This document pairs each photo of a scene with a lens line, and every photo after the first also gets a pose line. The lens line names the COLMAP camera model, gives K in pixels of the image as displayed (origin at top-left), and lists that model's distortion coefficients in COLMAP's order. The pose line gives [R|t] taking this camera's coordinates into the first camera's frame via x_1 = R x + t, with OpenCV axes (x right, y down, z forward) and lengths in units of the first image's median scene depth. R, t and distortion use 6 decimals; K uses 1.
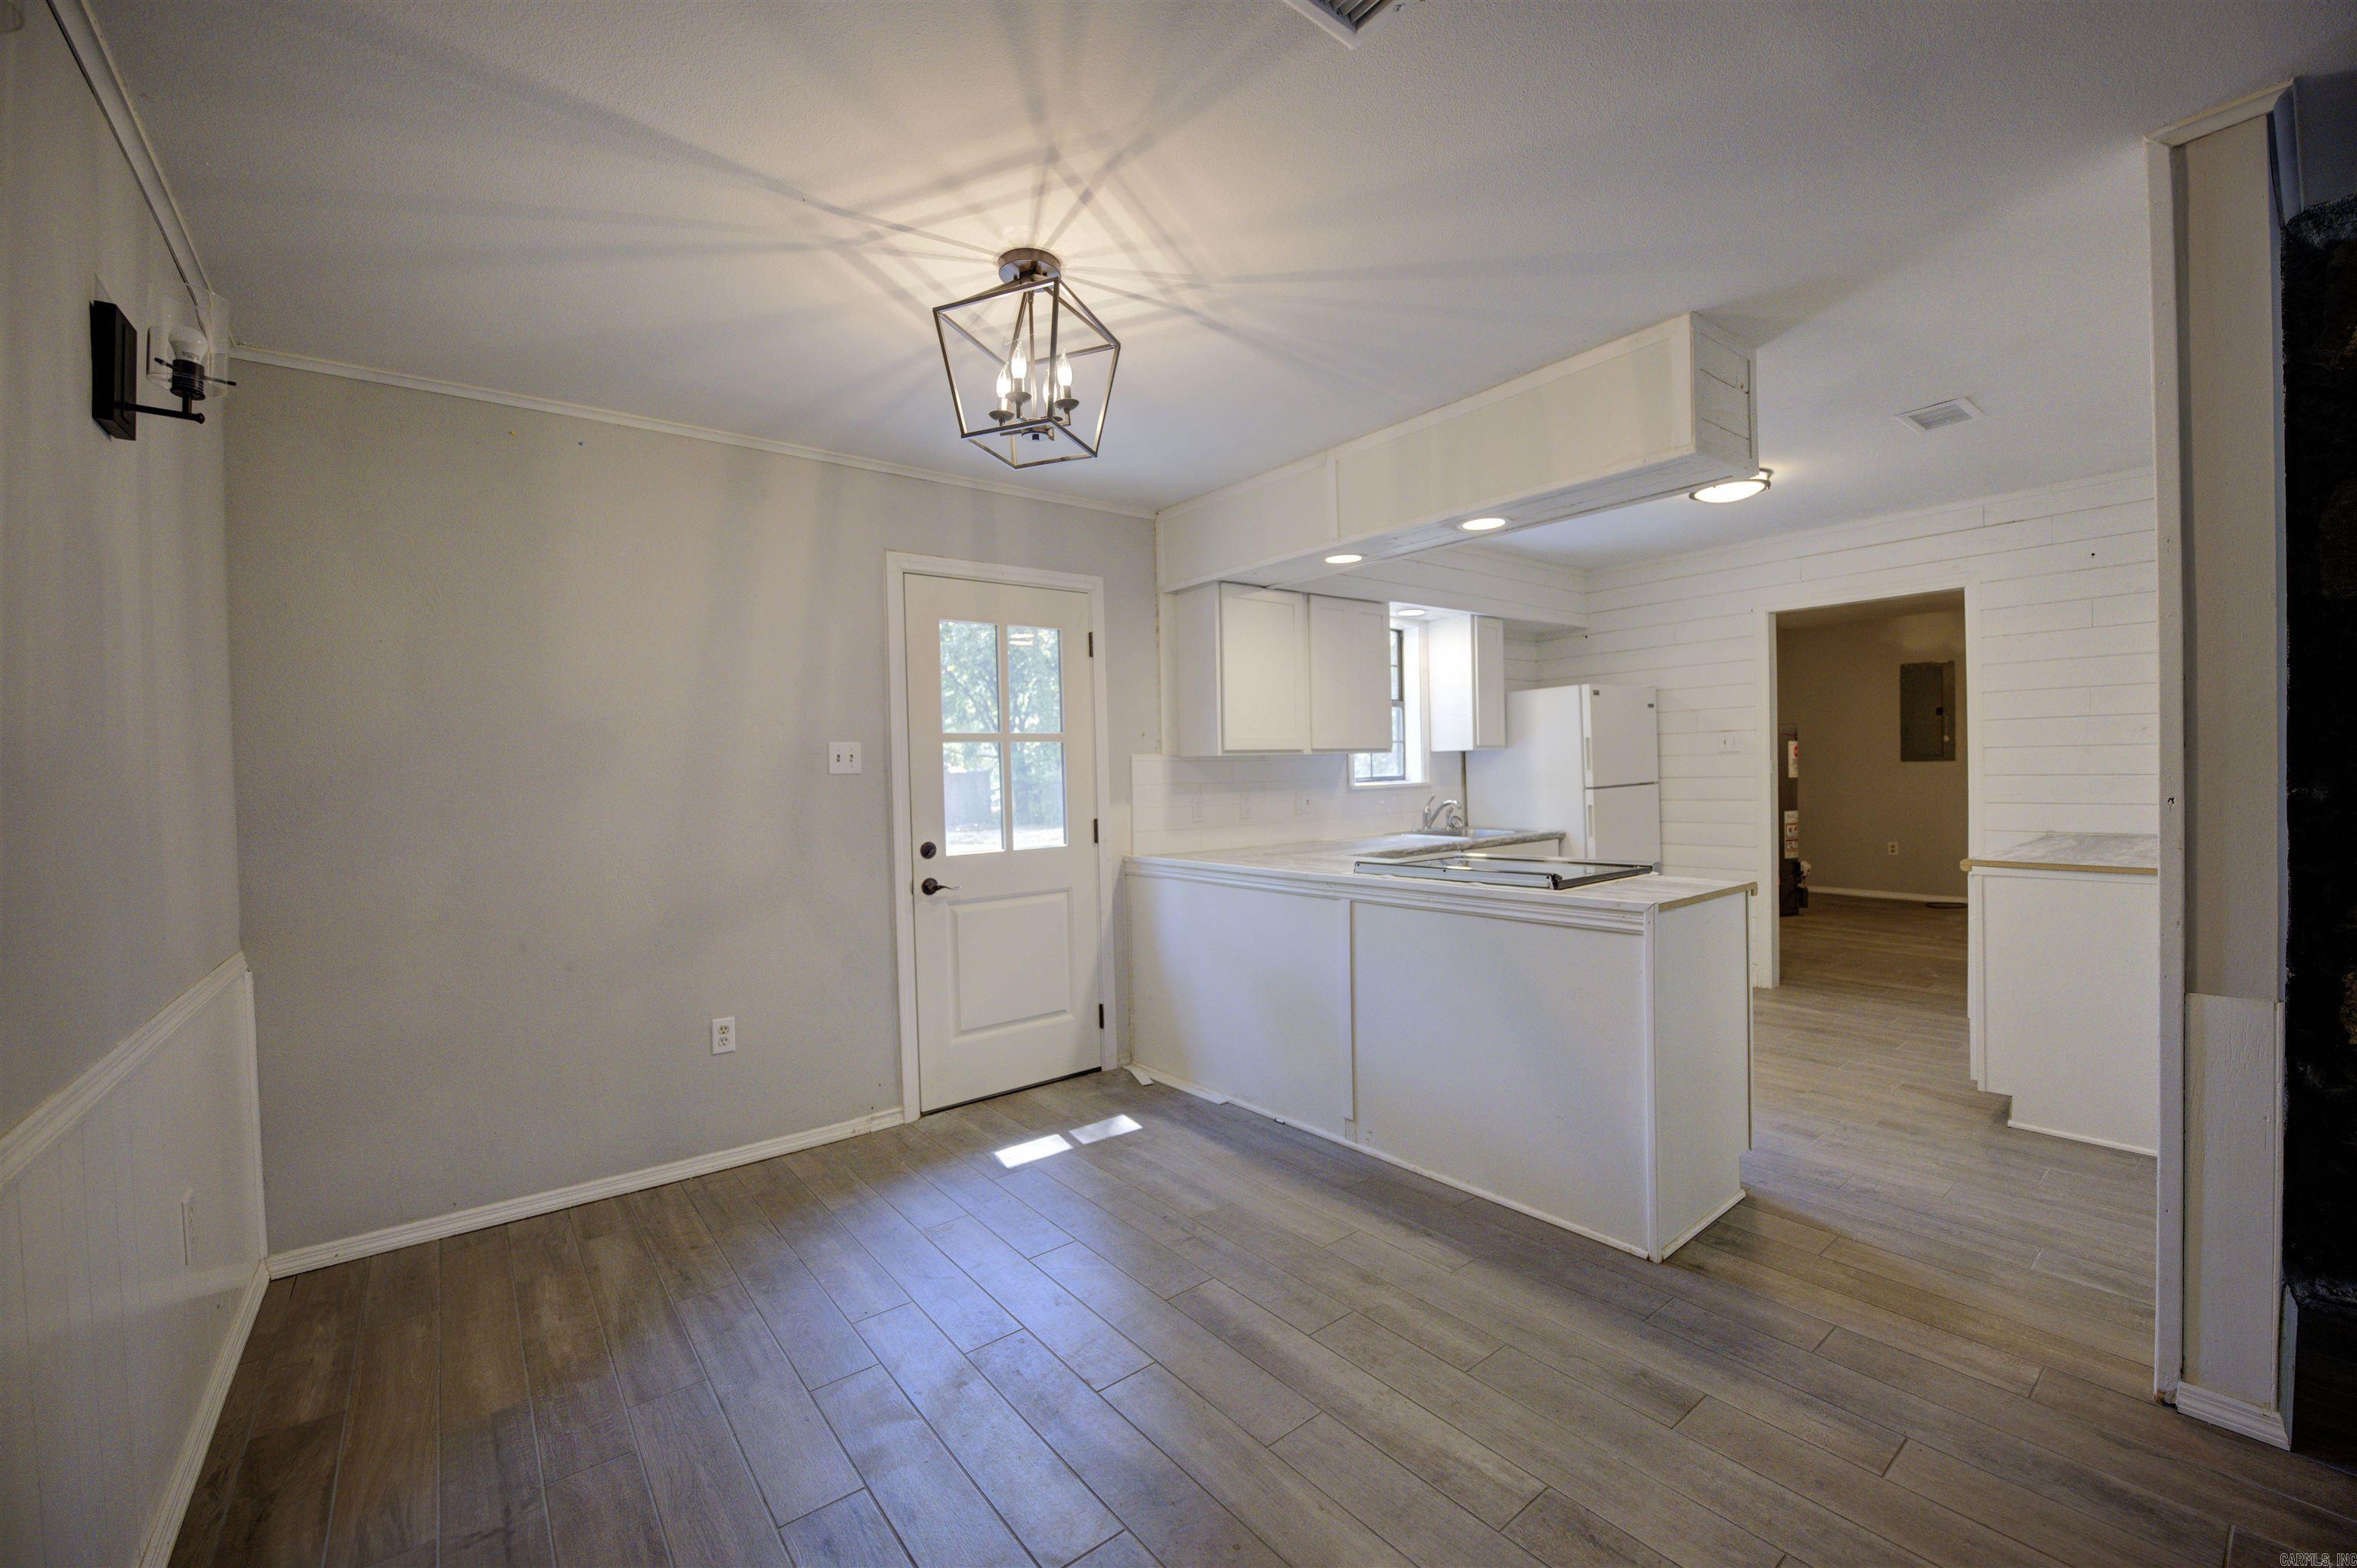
lens RADIAL K [[934.5, 0, 1174.9], [0, 934.5, 789.1], [0, 0, 1]] dist [-0.021347, 0.001049]
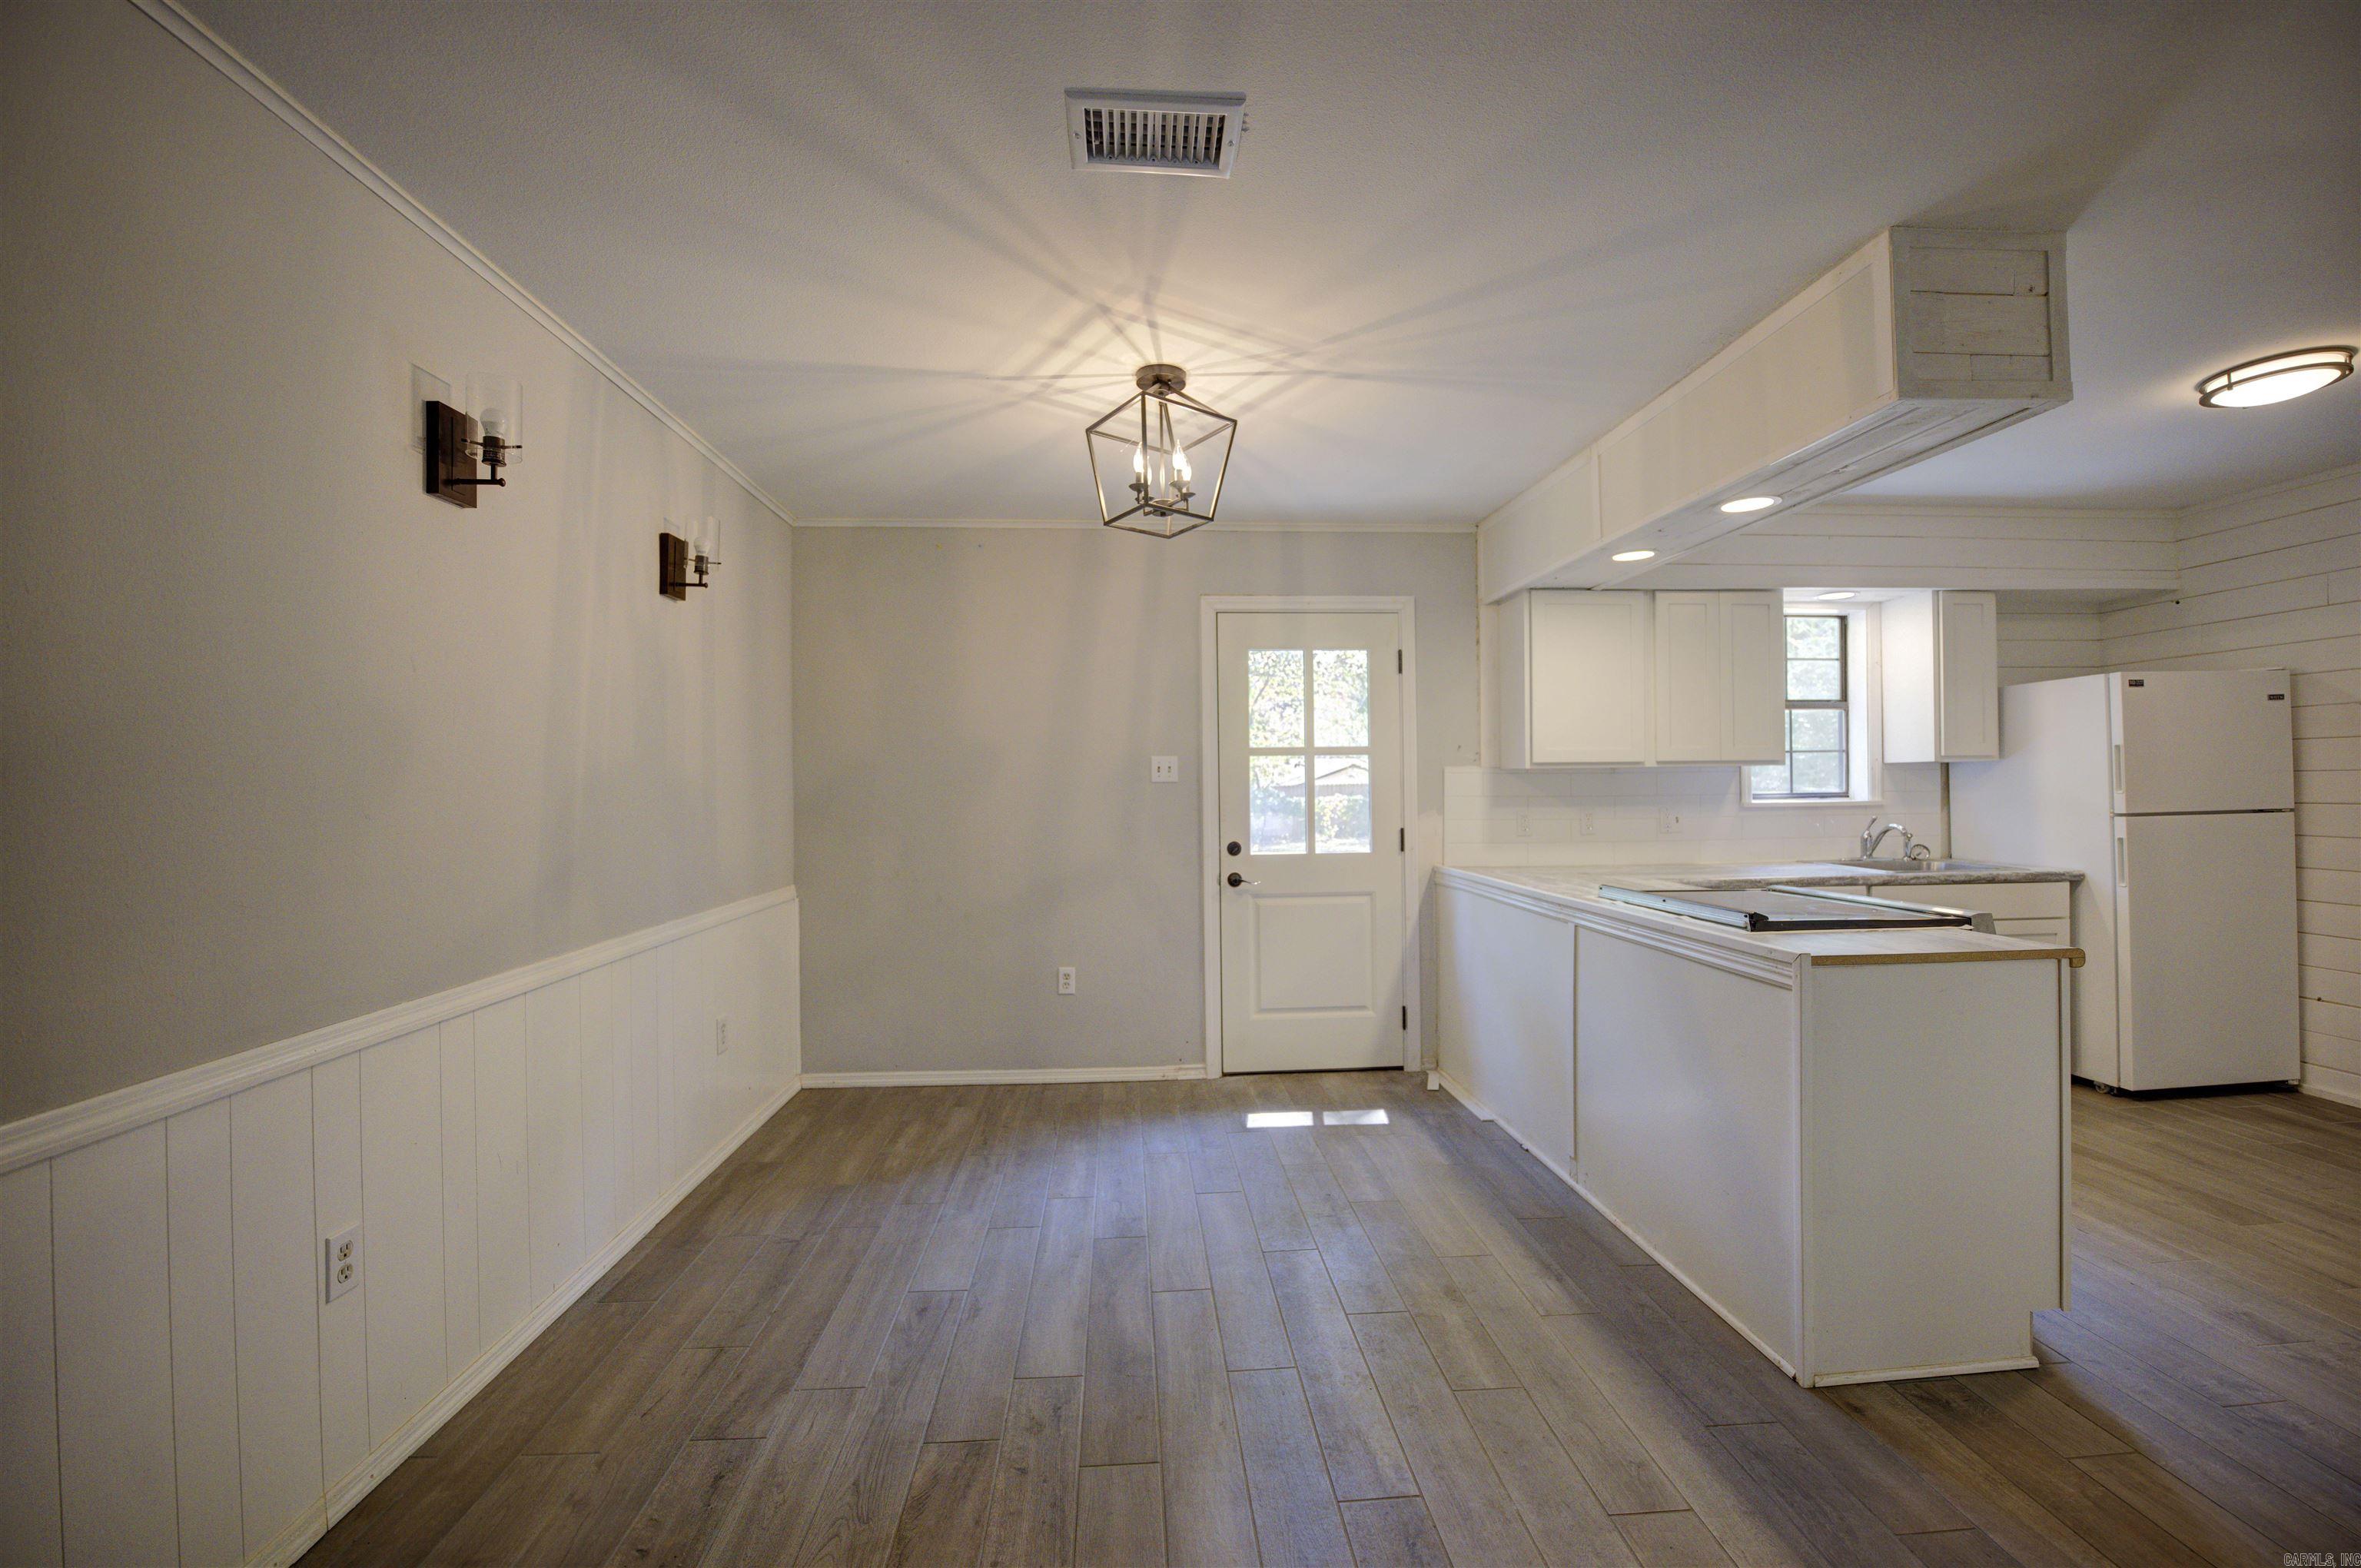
lens RADIAL K [[936.2, 0, 1187.6], [0, 936.2, 788.1], [0, 0, 1]] dist [-0.021347, 0.001049]
pose [[0.828764, 0.018456, -0.559294, 0.385648], [-0.021284, 0.999772, 0.001453, -0.011944], [0.559194, 0.010699, 0.828968, -0.001602]]
